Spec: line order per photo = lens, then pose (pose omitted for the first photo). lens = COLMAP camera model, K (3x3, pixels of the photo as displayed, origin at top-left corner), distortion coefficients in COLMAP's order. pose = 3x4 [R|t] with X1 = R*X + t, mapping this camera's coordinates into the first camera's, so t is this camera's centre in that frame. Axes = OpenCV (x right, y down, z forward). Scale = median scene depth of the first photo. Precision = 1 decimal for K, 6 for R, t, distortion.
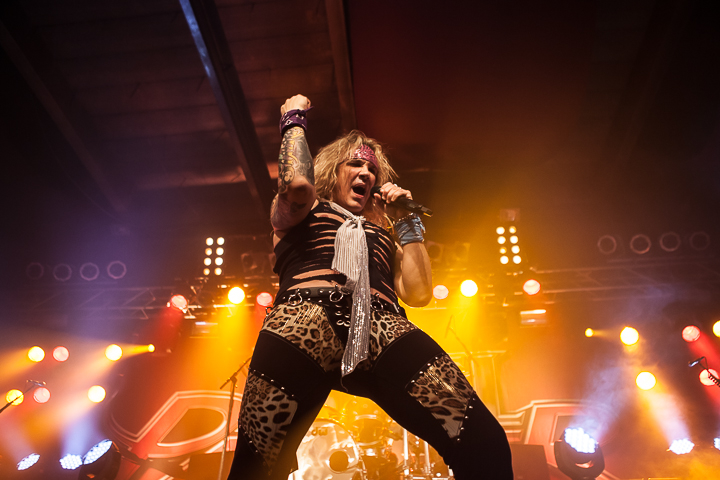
lens RADIAL K [[509.2, 0, 369.7], [0, 509.2, 255.8], [0, 0, 1]] dist [-0.095614, 0.062024]
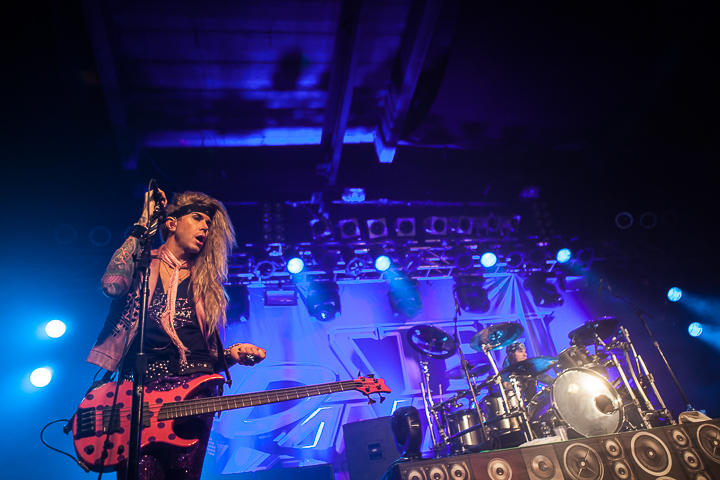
lens RADIAL K [[509.9, 0, 341.0], [0, 509.9, 238.4], [0, 0, 1]] dist [-0.096245, 0.060059]
pose [[0.966899, 0.017034, 0.254589, -0.441639], [-0.019960, 0.999761, 0.008915, 0.021686], [-0.254376, -0.013702, 0.967008, 0.041891]]
